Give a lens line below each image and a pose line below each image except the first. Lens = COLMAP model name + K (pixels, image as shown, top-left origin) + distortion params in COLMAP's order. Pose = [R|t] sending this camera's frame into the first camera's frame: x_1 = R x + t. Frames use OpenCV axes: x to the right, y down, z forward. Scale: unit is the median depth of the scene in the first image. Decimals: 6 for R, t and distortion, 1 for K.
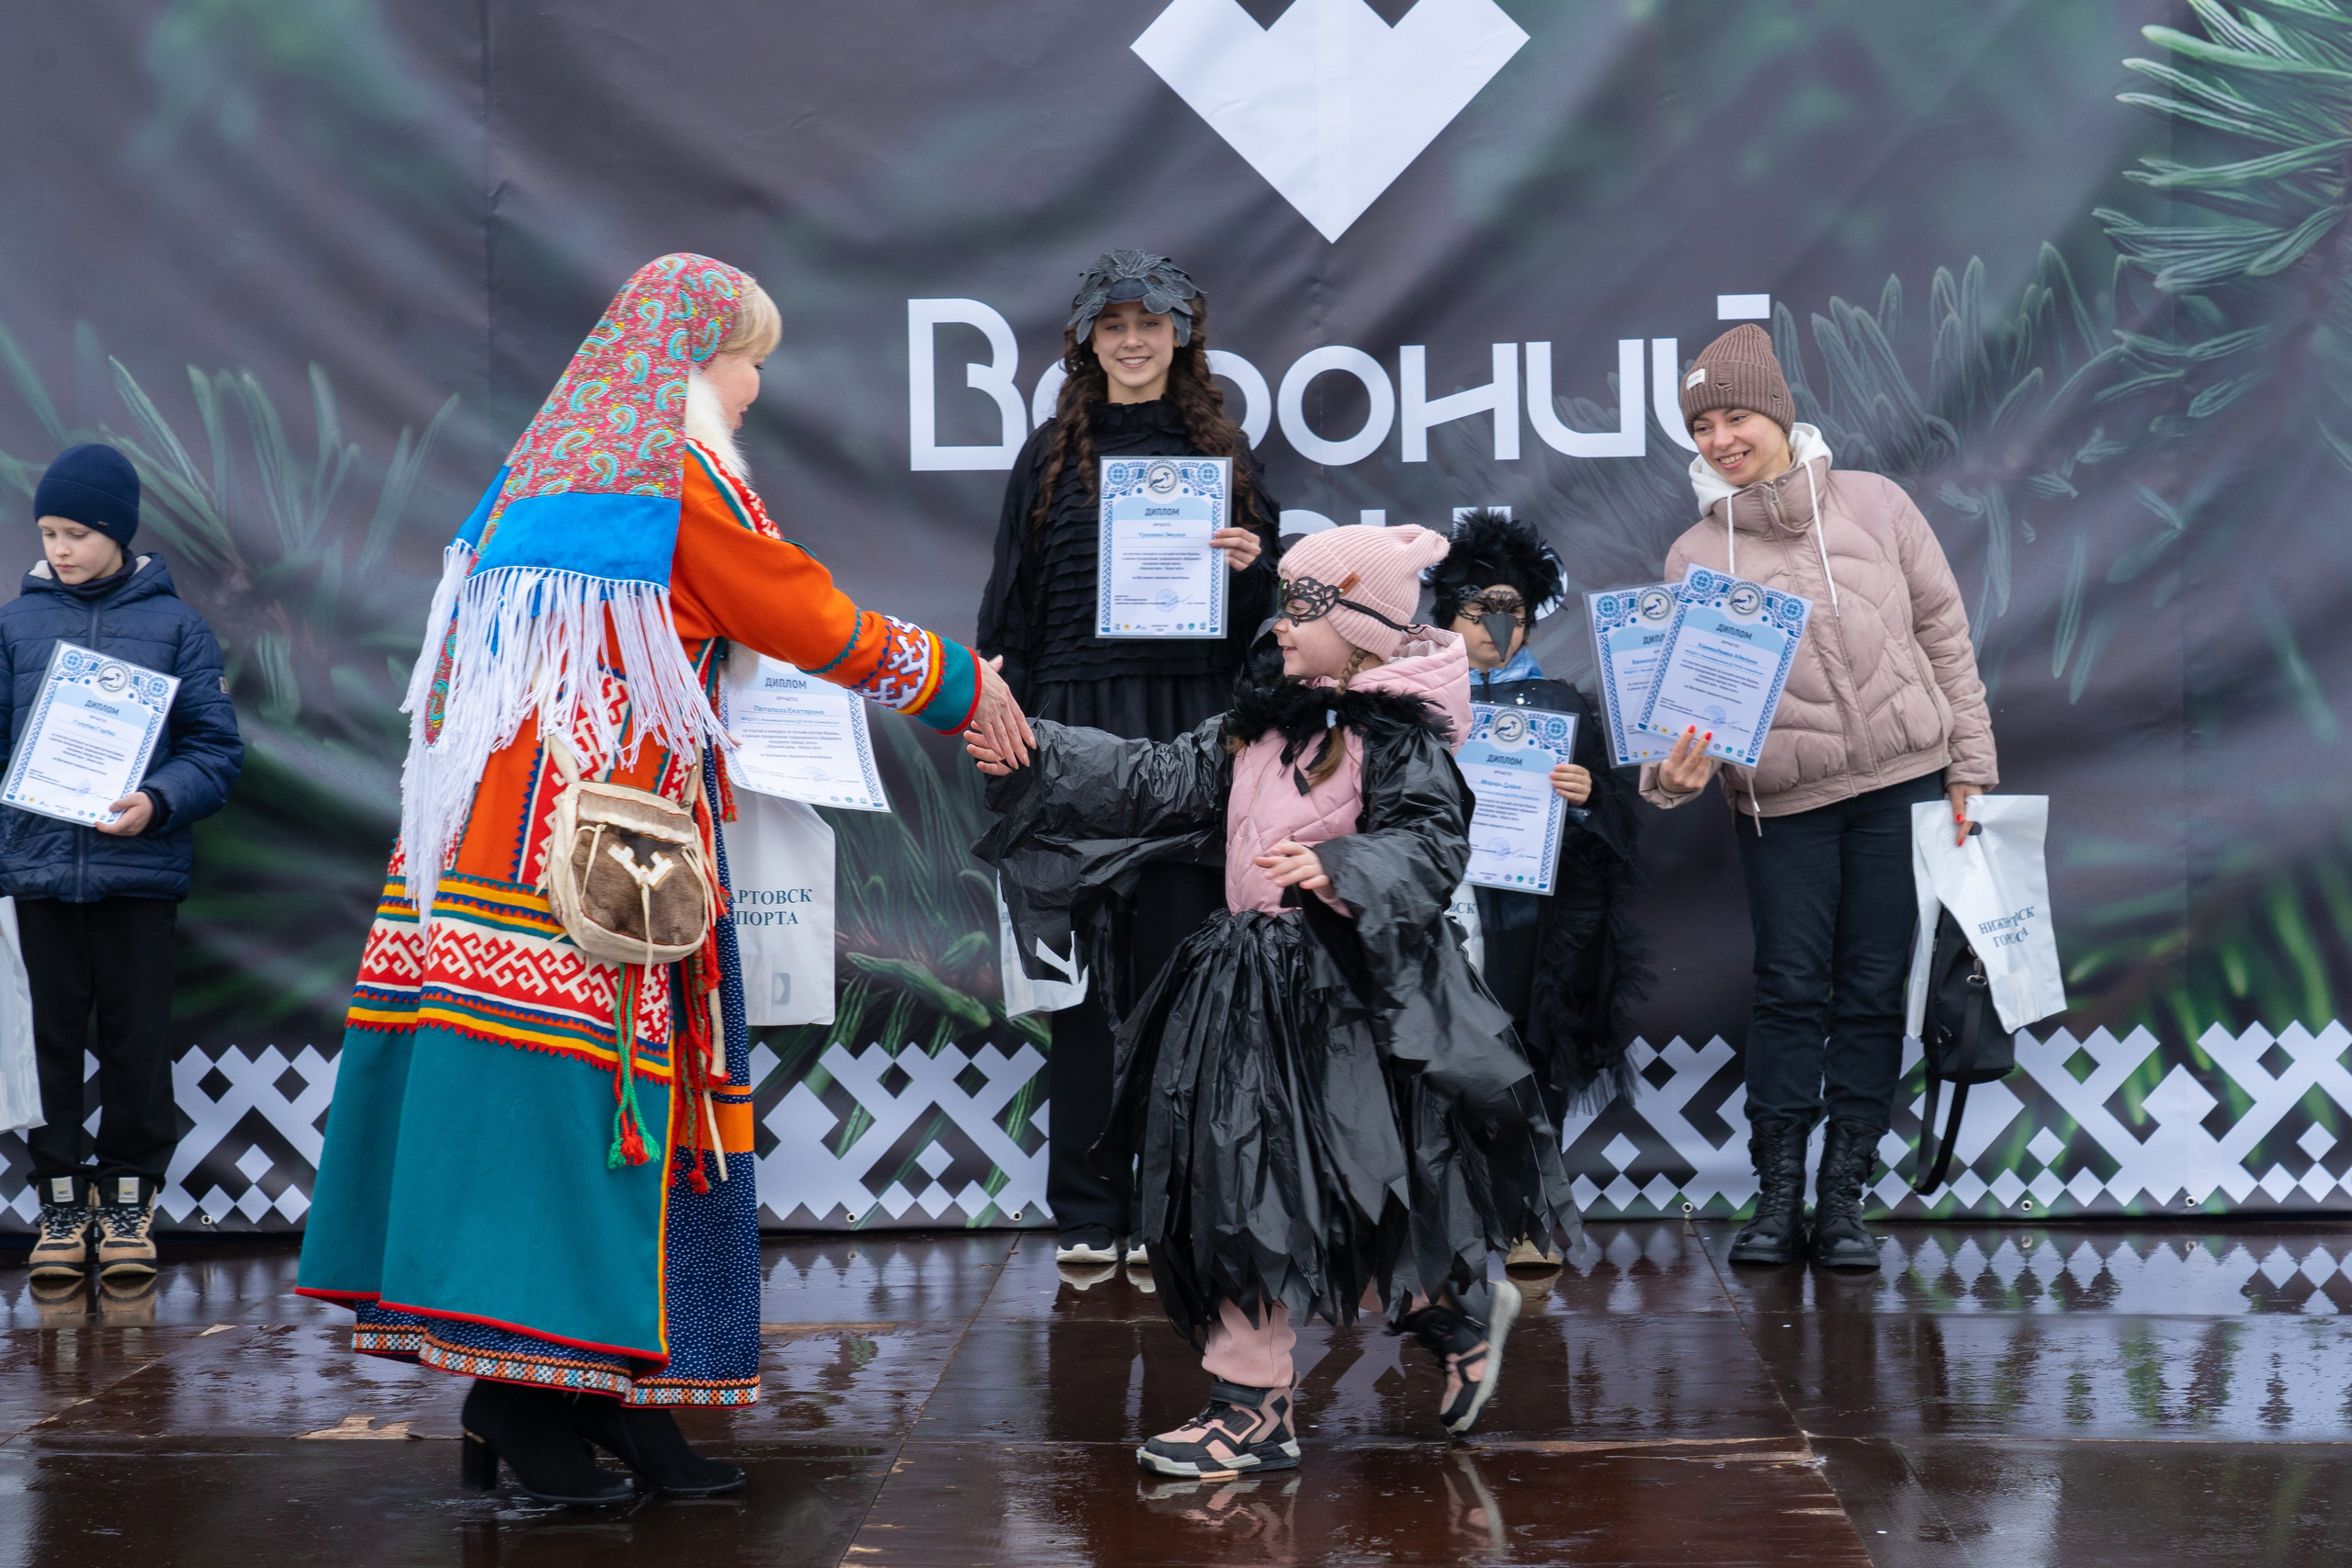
lens RADIAL K [[4978.3, 0, 1145.8], [0, 4978.3, 804.6], [0, 0, 1]] dist [0.060260, 0.000000]
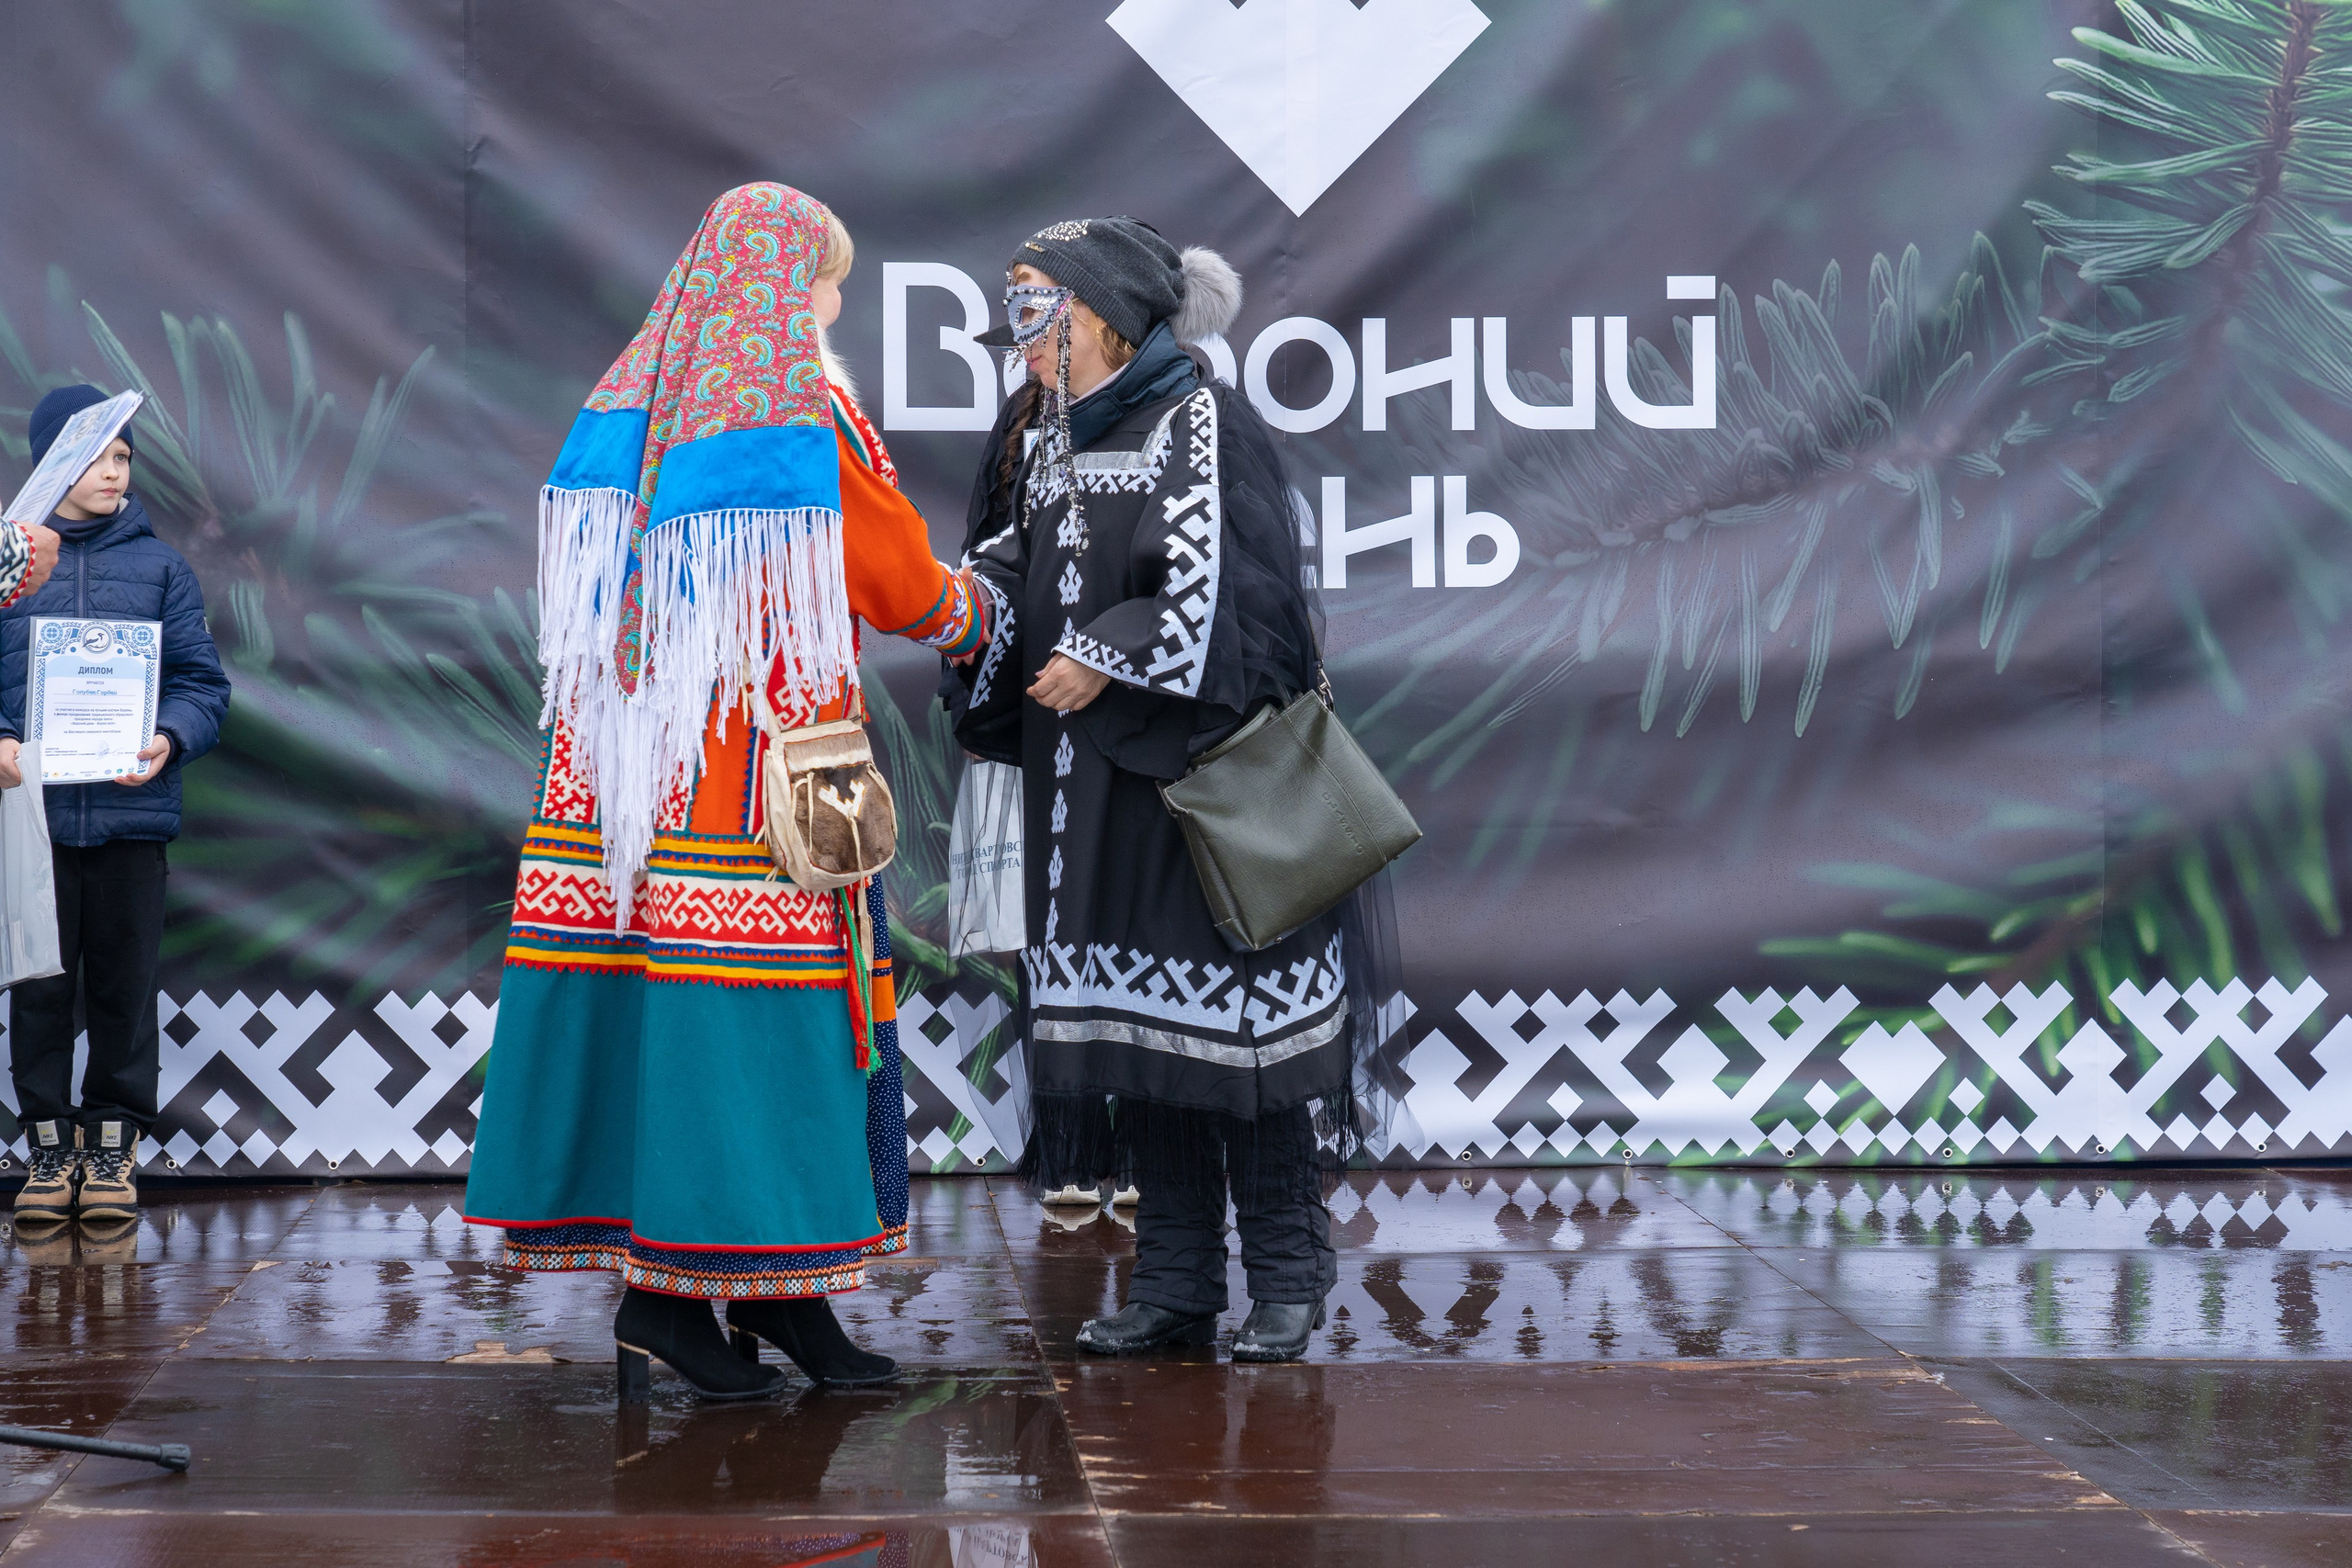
lens RADIAL K [[4978.3, 0, 1172.6], [0, 4978.3, 795.4], [0, 0, 1]] dist [0.060260, 0.000000]
pose [[0.993782, 0.010315, 0.110867, -0.101621], [-0.010983, 0.999925, 0.005411, 0.001516], [-0.110803, -0.006595, 0.993820, -0.020393]]
